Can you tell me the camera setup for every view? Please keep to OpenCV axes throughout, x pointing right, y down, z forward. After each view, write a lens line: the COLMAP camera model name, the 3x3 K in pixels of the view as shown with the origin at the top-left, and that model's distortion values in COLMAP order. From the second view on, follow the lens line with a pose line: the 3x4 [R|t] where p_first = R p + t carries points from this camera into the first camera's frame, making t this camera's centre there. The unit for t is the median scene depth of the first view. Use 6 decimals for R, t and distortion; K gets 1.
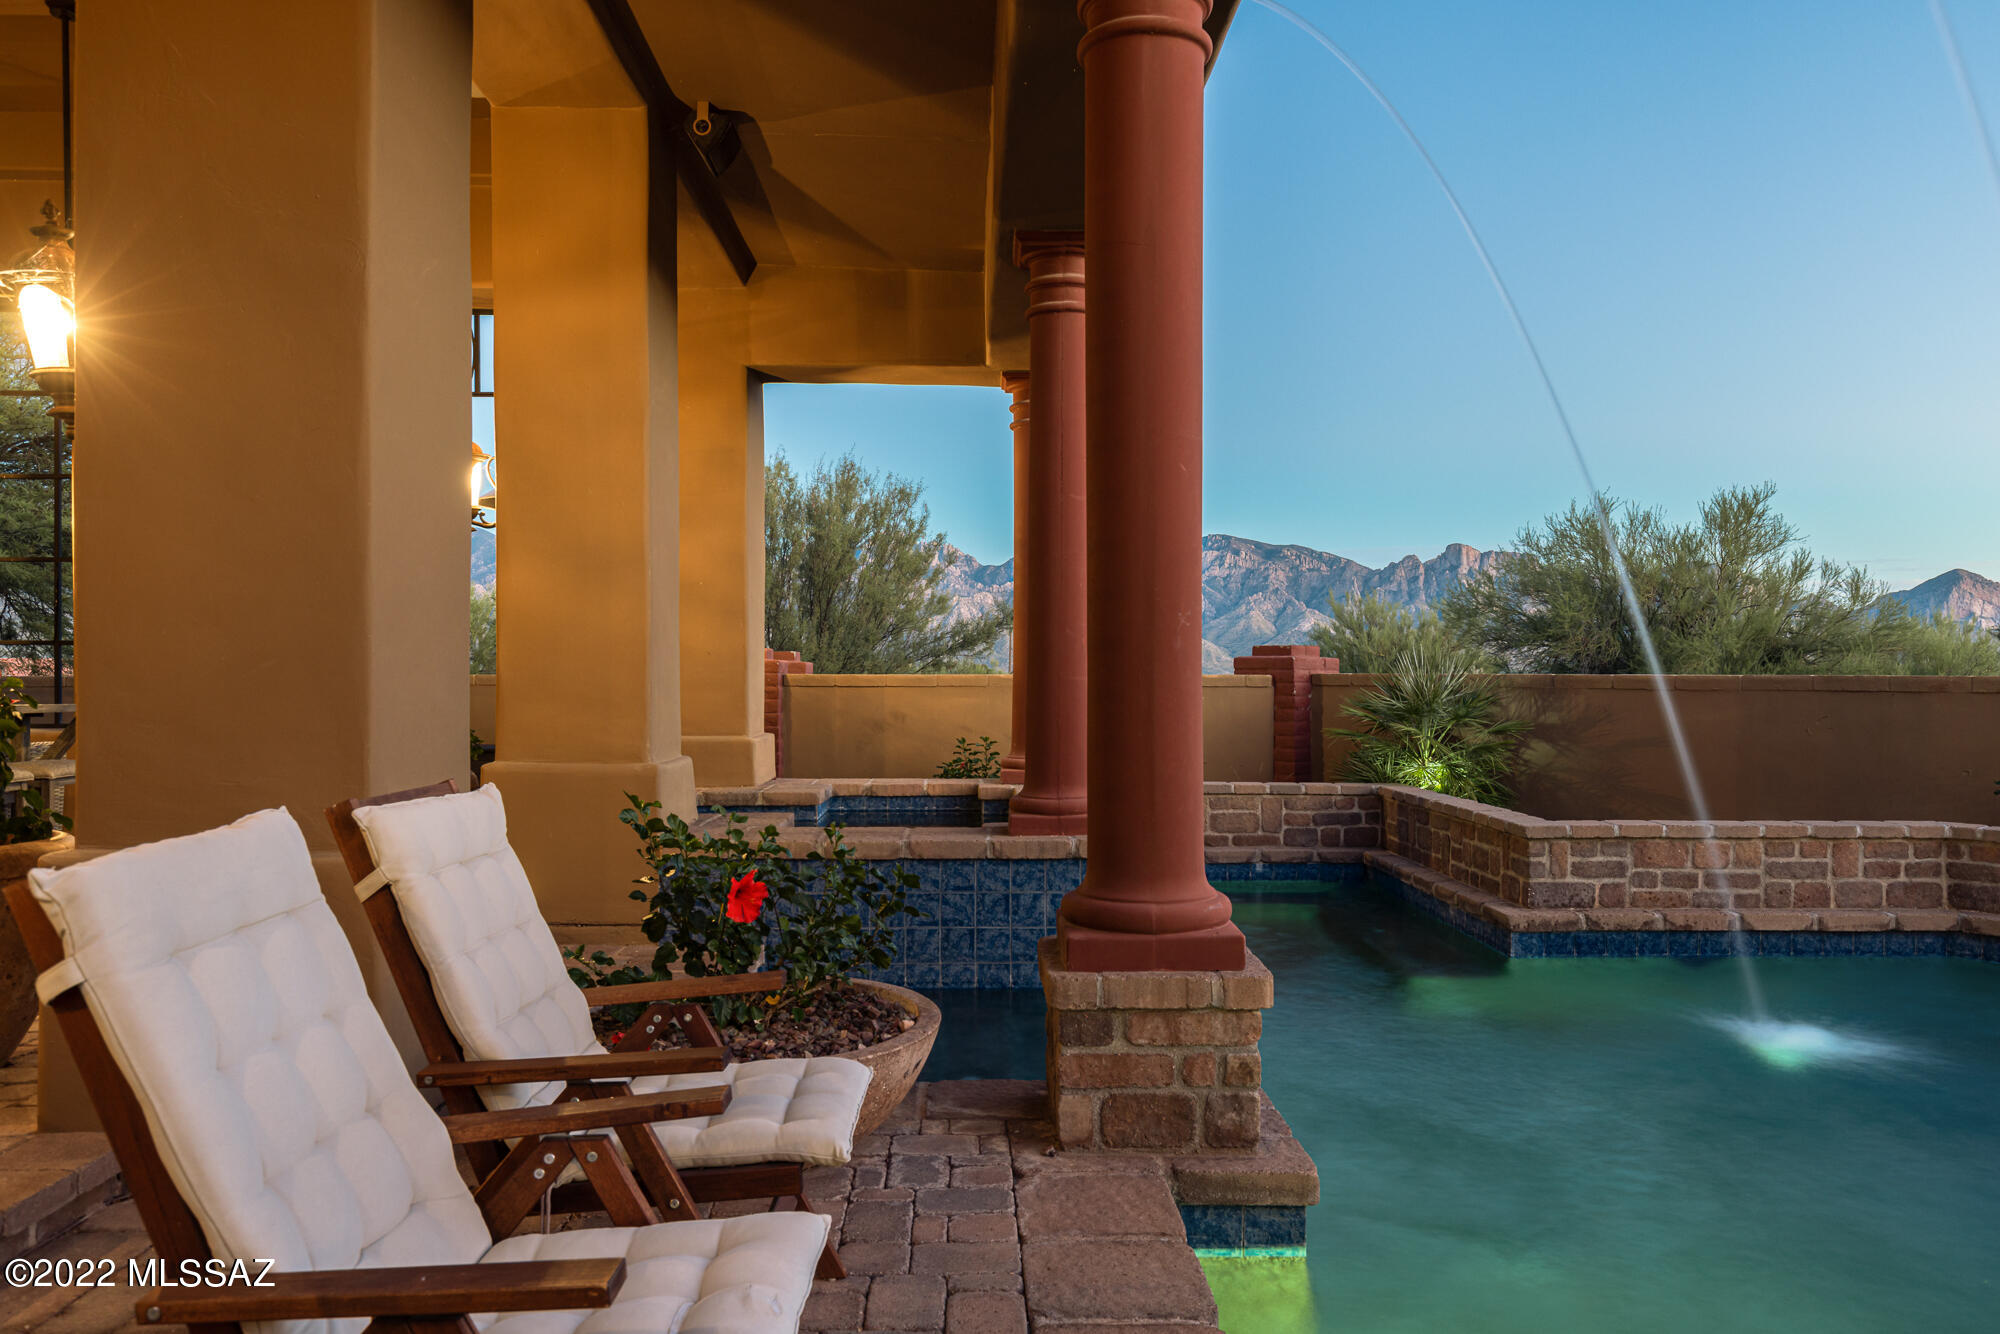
lens RADIAL K [[1402.3, 0, 1000.9], [0, 1402.3, 671.8], [0, 0, 1]] dist [0.000998, -0.000202]
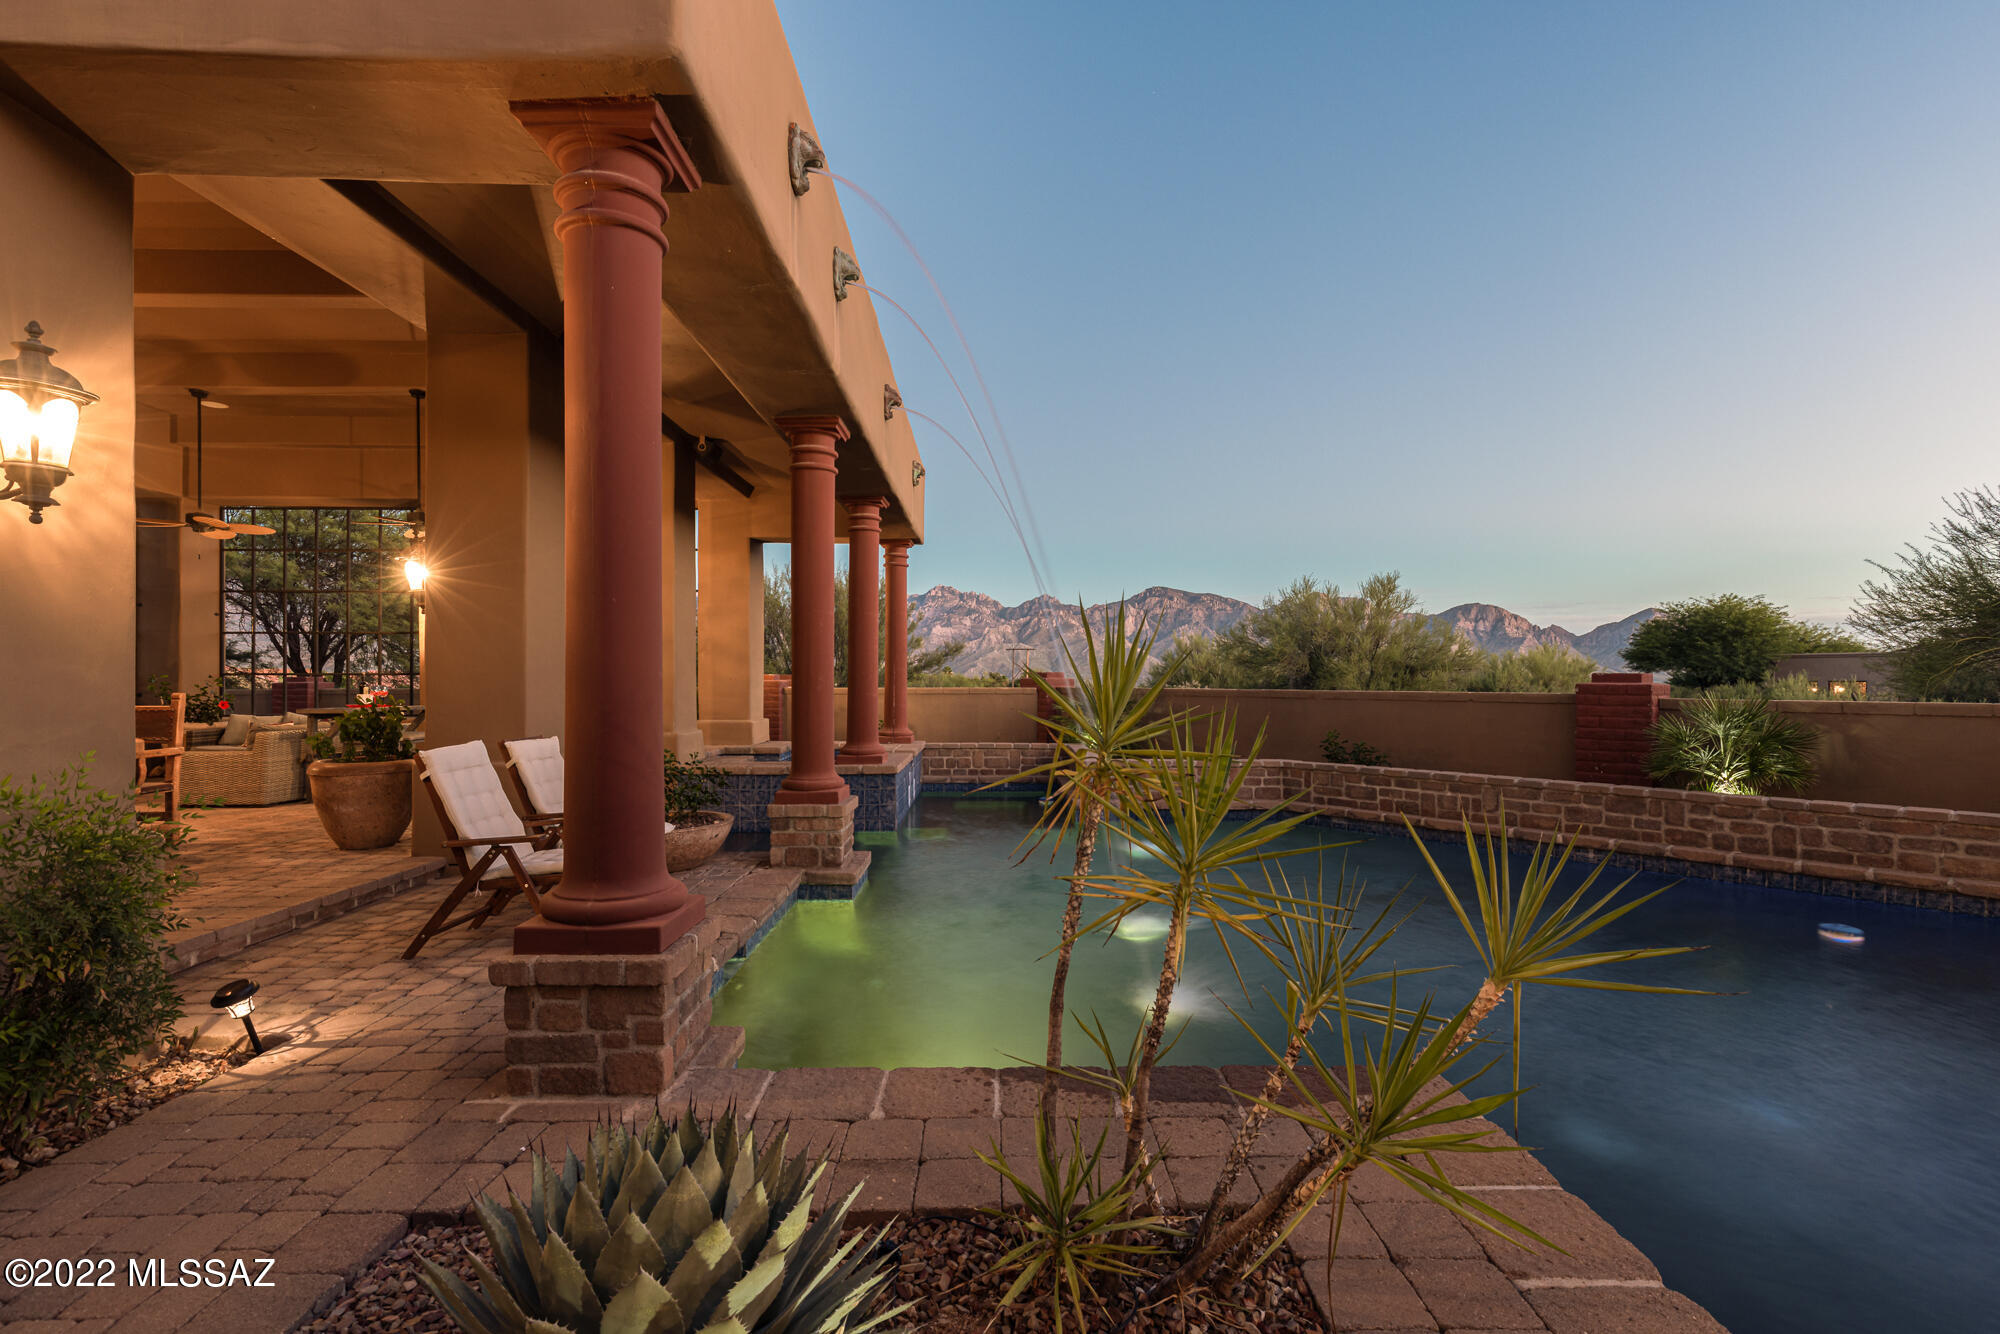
lens RADIAL K [[928.0, 0, 1011.2], [0, 928.0, 670.8], [0, 0, 1]] dist [0.007509, -0.000587]
pose [[0.999891, -0.001814, -0.014662, 0.265294], [0.001735, 0.999984, -0.005416, -0.021060], [0.014671, 0.005390, 0.999878, -0.414432]]
